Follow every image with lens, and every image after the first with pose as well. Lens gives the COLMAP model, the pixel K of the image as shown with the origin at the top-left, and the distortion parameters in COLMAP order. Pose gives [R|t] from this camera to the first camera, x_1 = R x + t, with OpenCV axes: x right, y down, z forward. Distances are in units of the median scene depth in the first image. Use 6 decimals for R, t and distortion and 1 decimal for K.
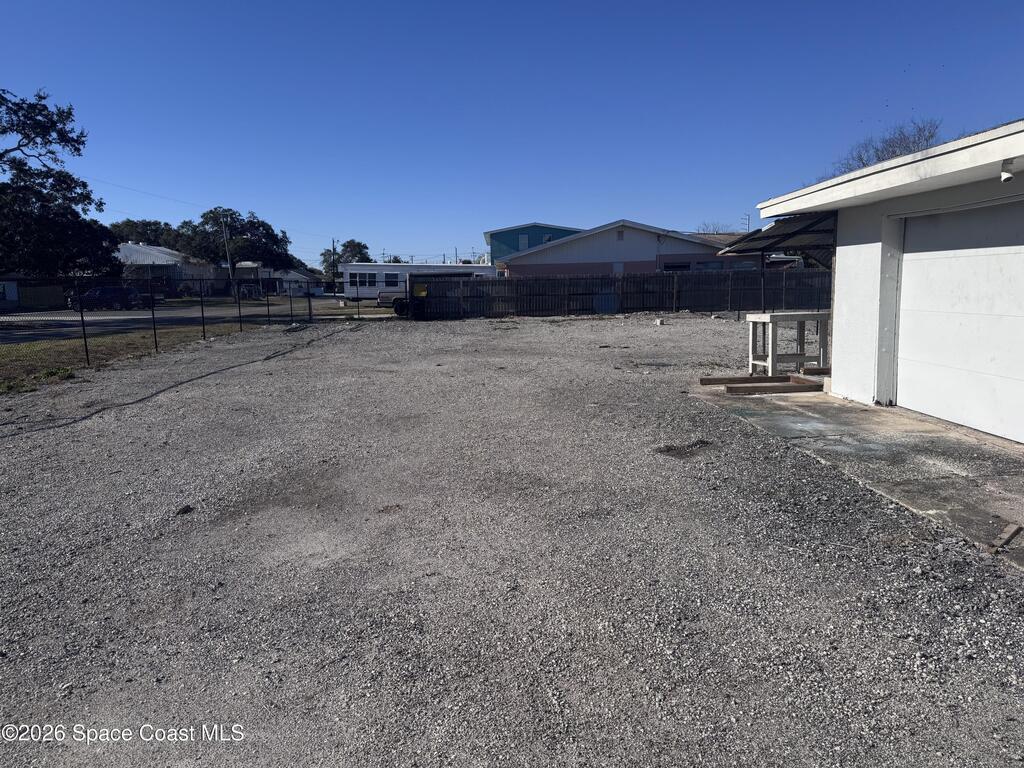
lens RADIAL K [[709.3, 0, 512.1], [0, 709.3, 385.7], [0, 0, 1]] dist [0.009762, -0.003695]
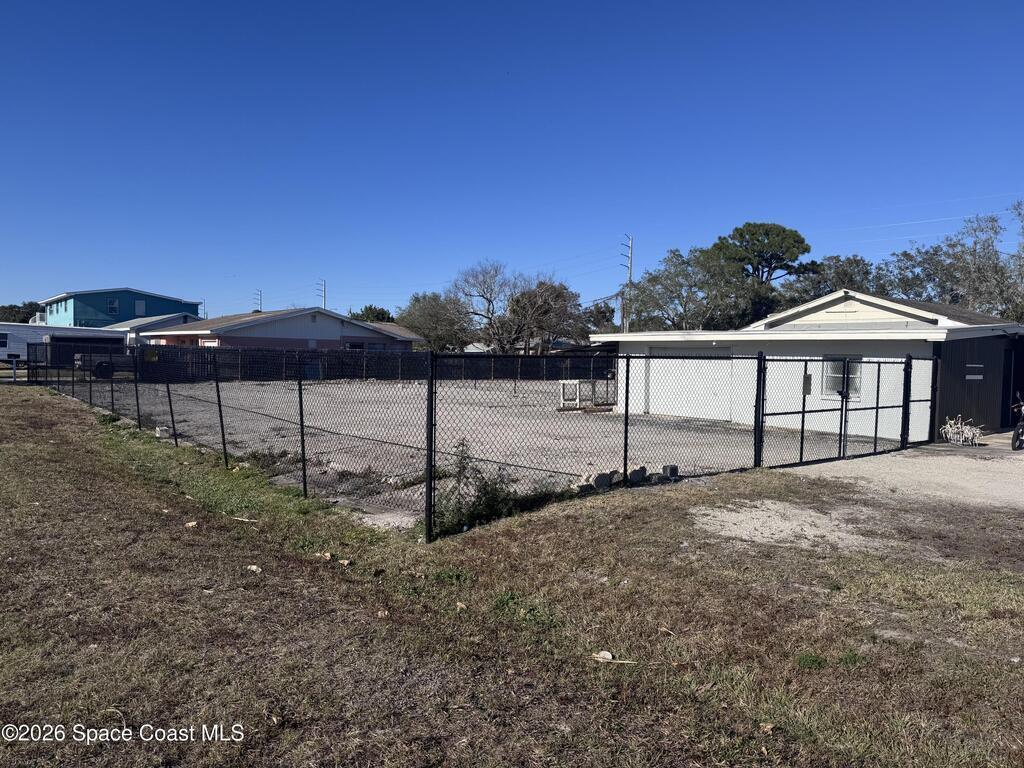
lens RADIAL K [[709.3, 0, 511.3], [0, 709.3, 384.6], [0, 0, 1]] dist [0.009762, -0.003695]
pose [[0.766701, 0.012467, 0.641883, -0.417197], [0.051610, 0.995379, -0.080978, 0.028363], [-0.639927, 0.095213, 0.762515, -0.195313]]
